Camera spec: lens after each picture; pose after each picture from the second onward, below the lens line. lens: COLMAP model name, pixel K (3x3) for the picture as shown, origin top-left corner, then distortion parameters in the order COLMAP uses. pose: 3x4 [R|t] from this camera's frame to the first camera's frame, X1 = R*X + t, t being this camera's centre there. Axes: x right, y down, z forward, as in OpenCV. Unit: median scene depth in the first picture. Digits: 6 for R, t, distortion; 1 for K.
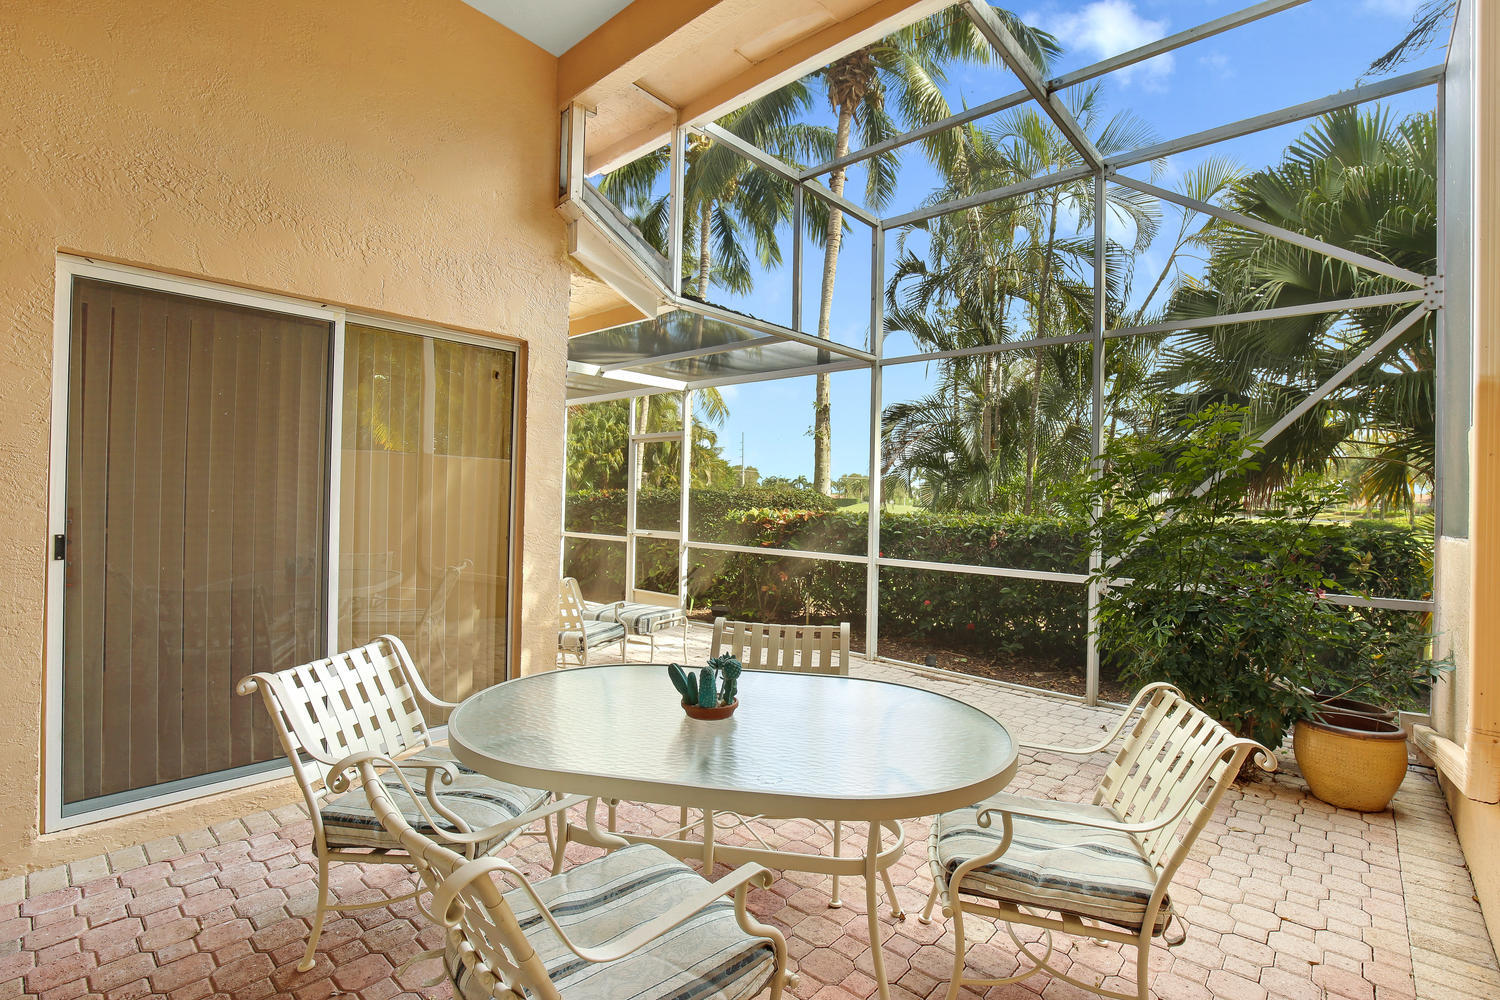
lens RADIAL K [[700.7, 0, 756.7], [0, 700.7, 496.0], [0, 0, 1]] dist [-0.001893, -0.000186]
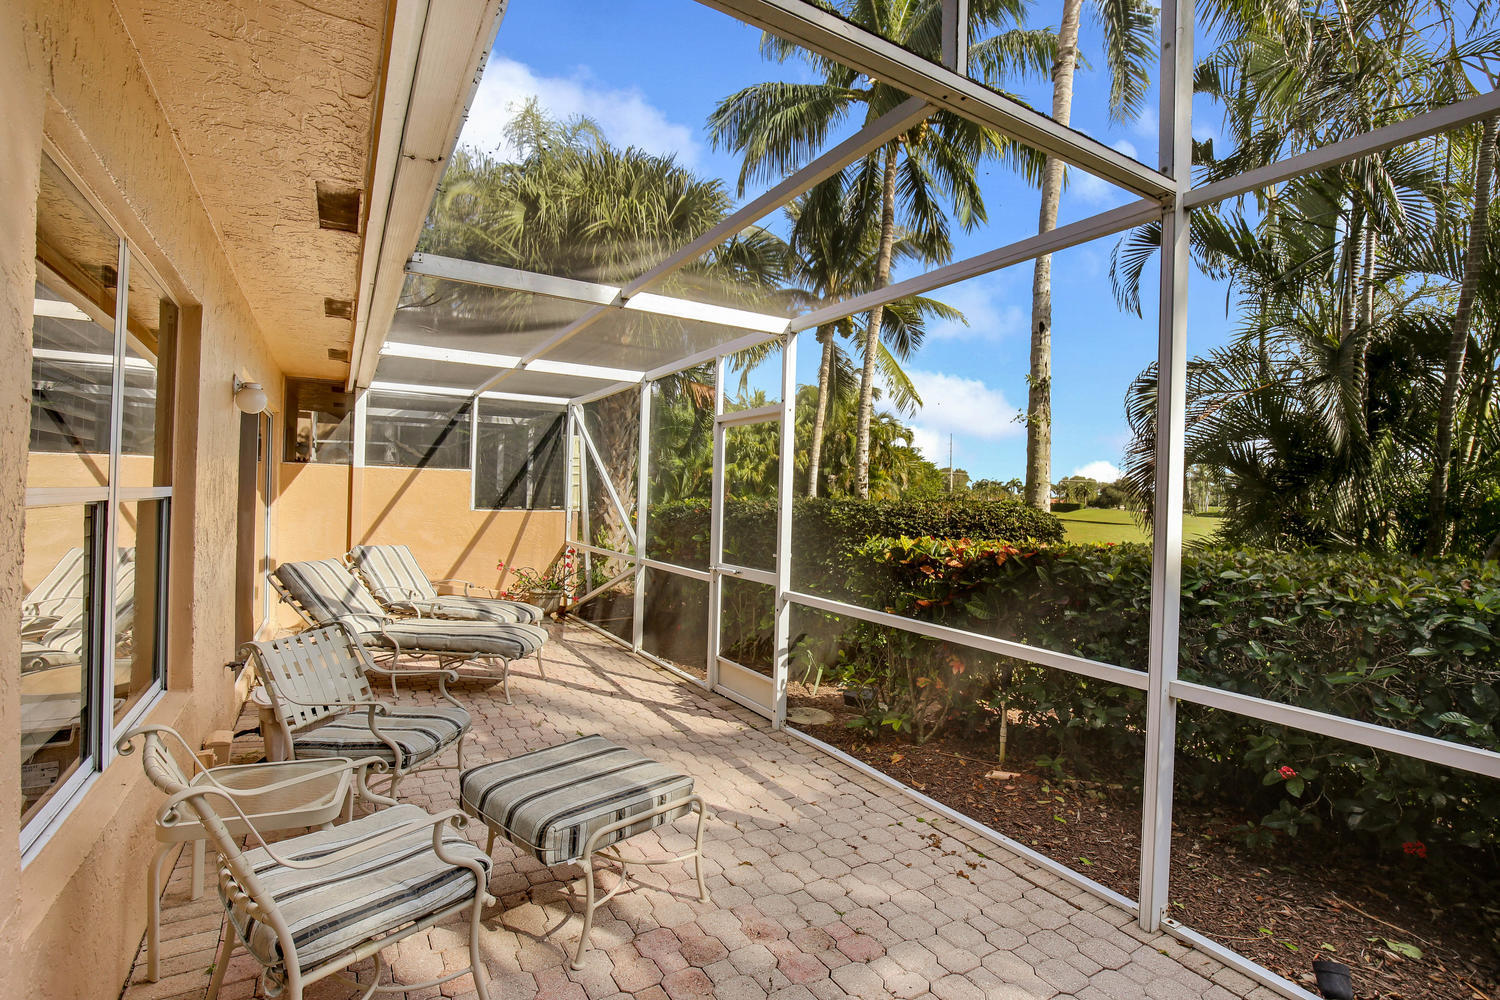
lens RADIAL K [[700.7, 0, 756.7], [0, 700.7, 496.0], [0, 0, 1]] dist [-0.001893, -0.000186]
pose [[0.957931, 0.006885, -0.286915, 0.029837], [-0.008111, 0.999962, -0.003085, -0.008579], [0.286883, 0.005282, 0.957951, 0.292811]]
